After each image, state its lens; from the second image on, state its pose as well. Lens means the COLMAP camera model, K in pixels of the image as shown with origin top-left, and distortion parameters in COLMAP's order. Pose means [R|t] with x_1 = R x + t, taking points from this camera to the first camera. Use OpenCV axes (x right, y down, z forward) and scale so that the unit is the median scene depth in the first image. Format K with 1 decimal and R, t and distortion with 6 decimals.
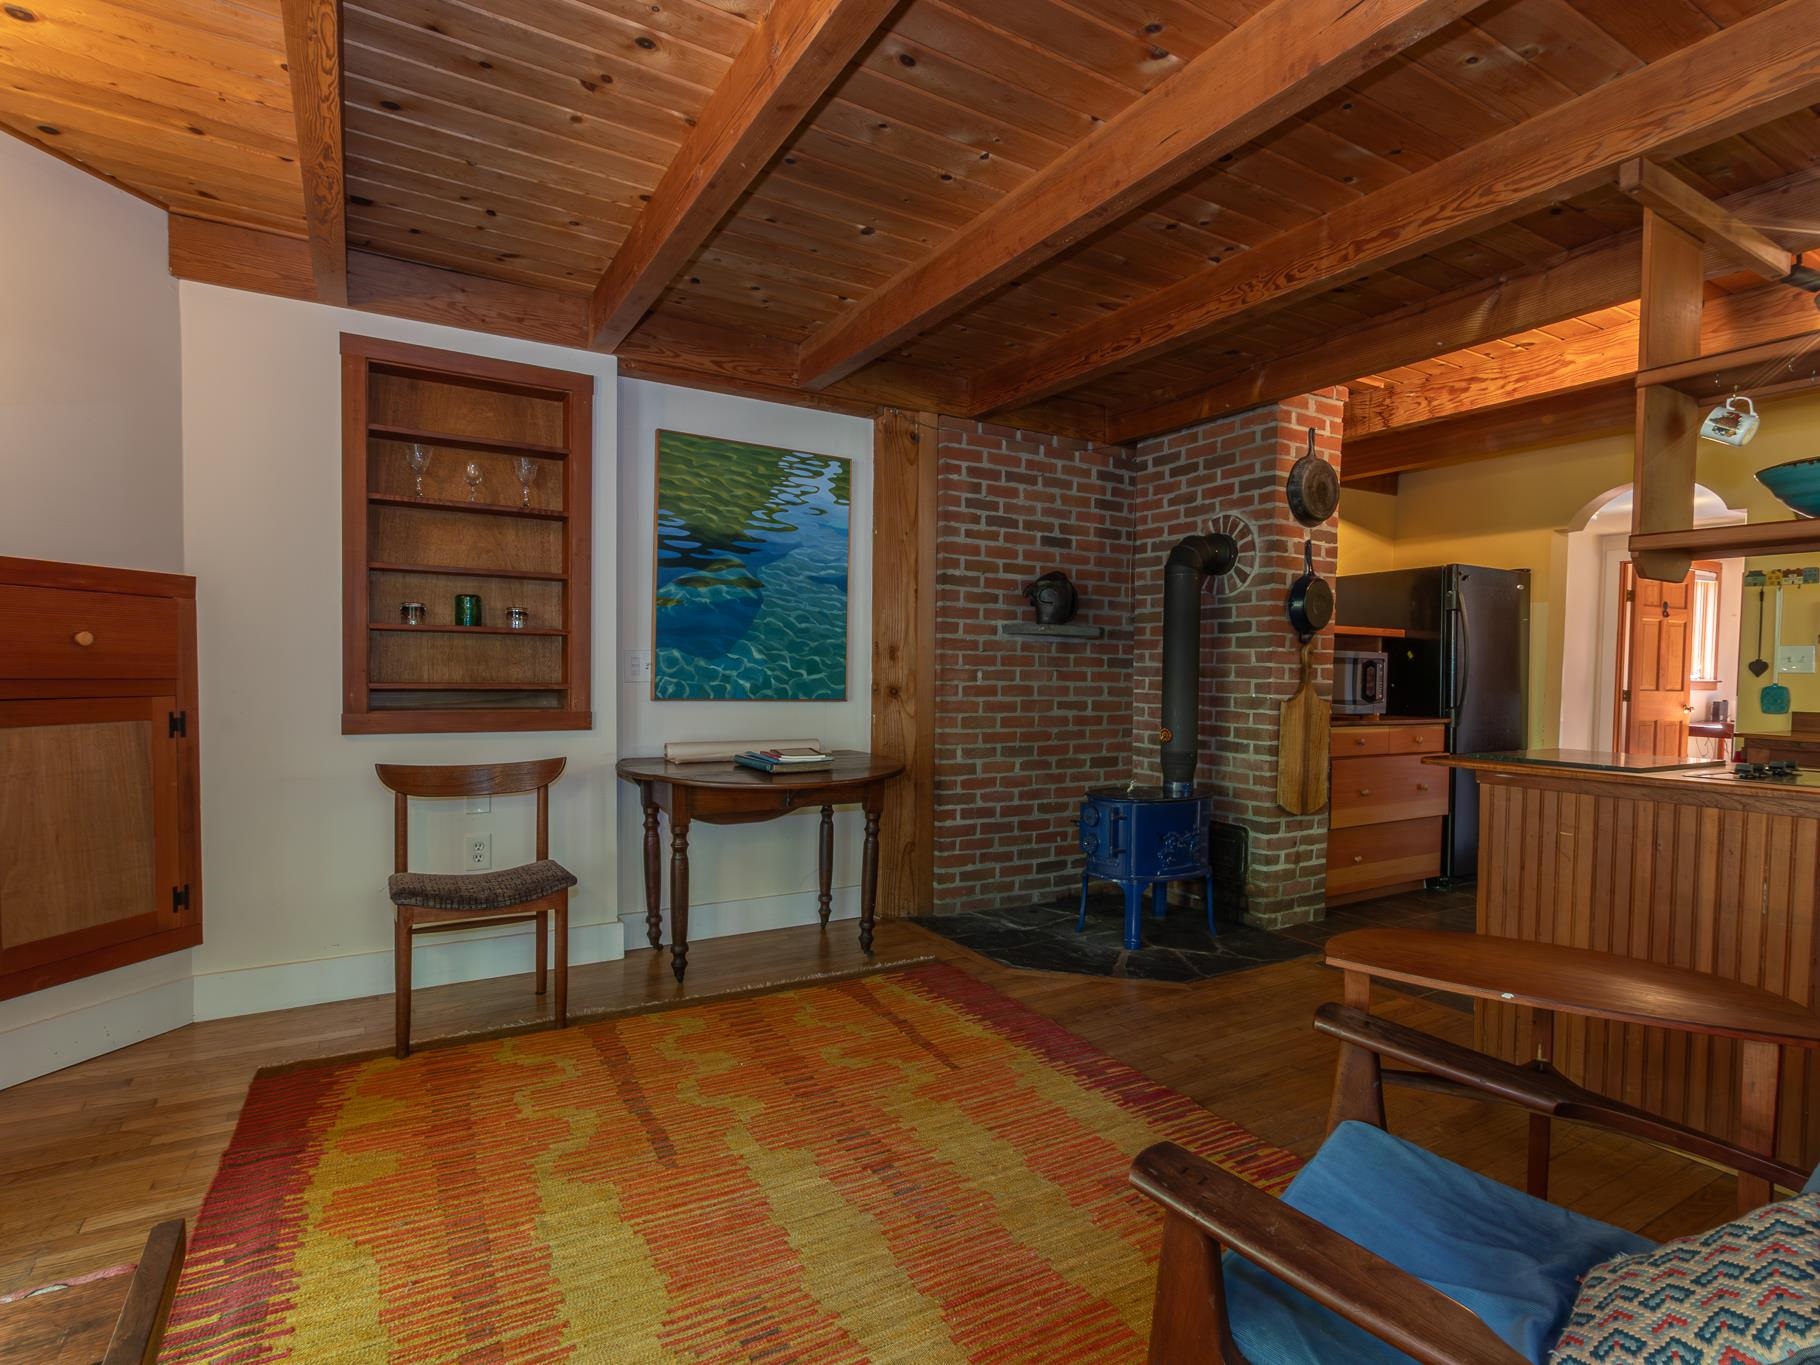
lens RADIAL K [[930.5, 0, 921.9], [0, 930.5, 697.8], [0, 0, 1]] dist [0.002595, 0.000660]
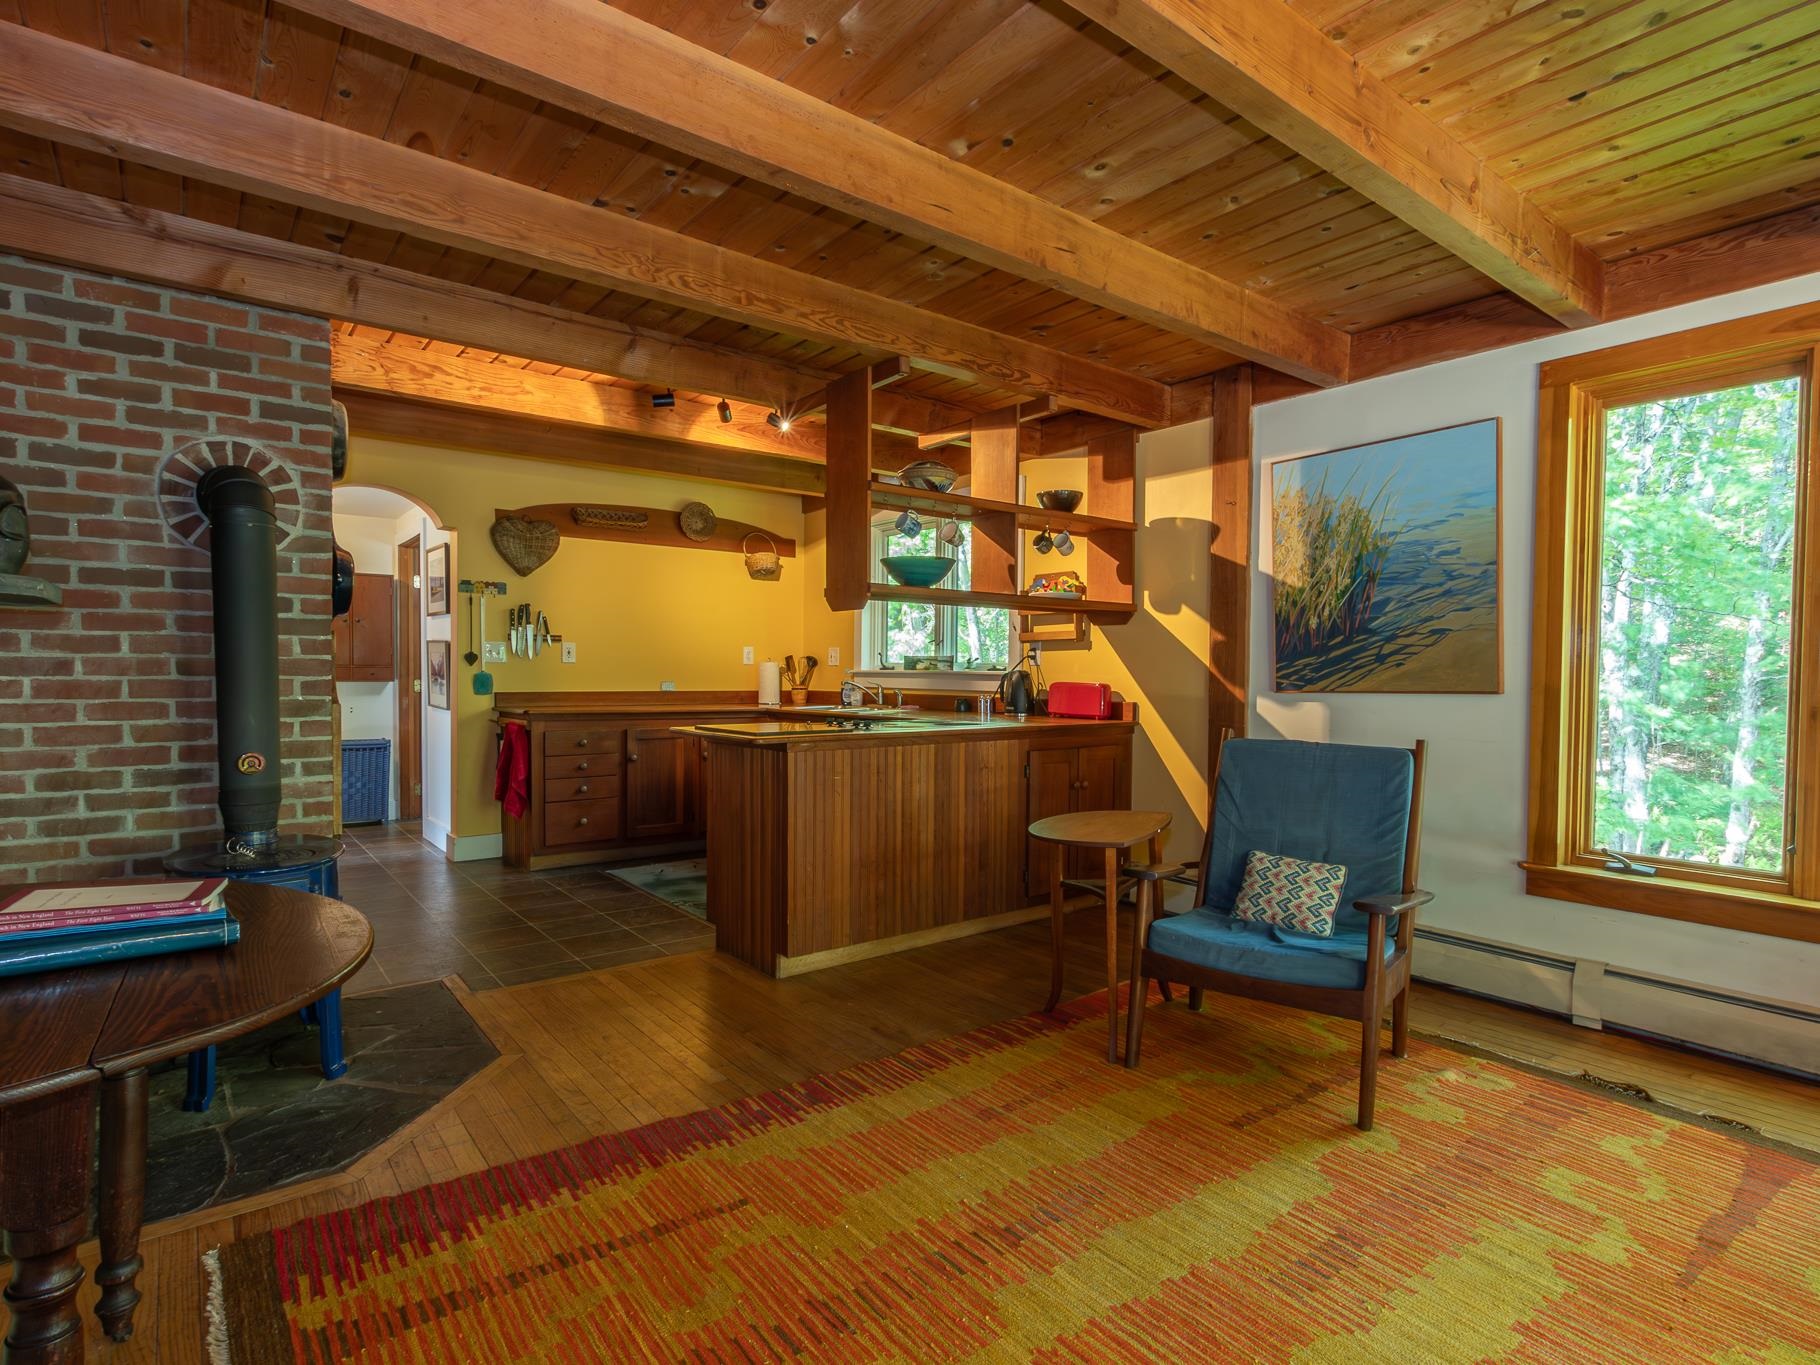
lens RADIAL K [[941.4, 0, 919.9], [0, 941.4, 698.6], [0, 0, 1]] dist [0.001890, 0.000461]
pose [[-0.121696, -0.045020, 0.991546, -0.456940], [0.021463, 0.998618, 0.047976, -0.027795], [-0.992335, 0.027120, -0.120562, 0.596236]]
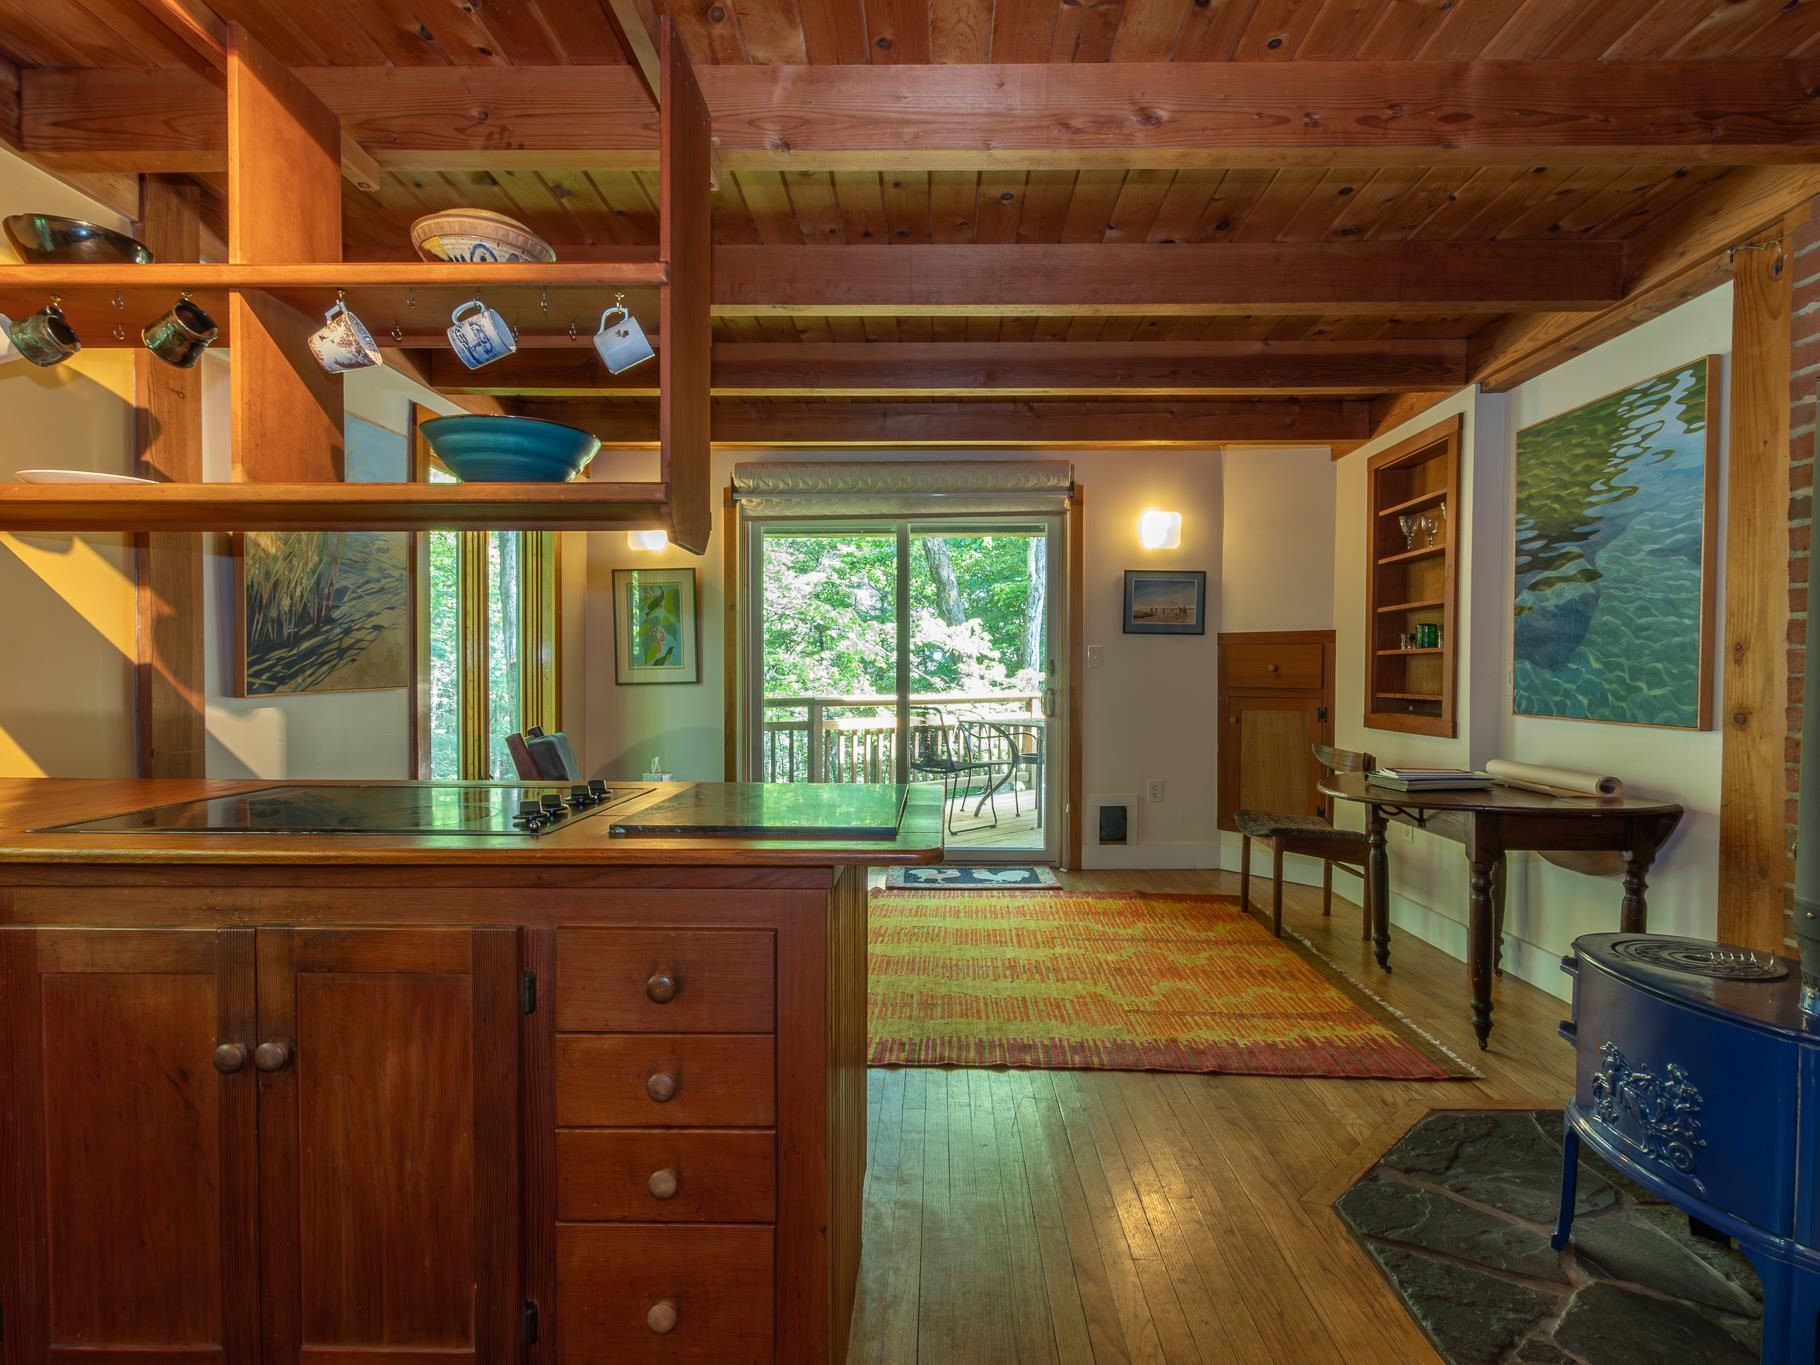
lens RADIAL K [[930.5, 0, 921.9], [0, 930.5, 697.8], [0, 0, 1]] dist [0.002595, 0.000660]
pose [[-0.529304, 0.003727, -0.848424, 0.750863], [-0.037832, 0.998892, 0.027990, -0.016731], [0.847588, 0.046912, -0.528577, 0.879444]]
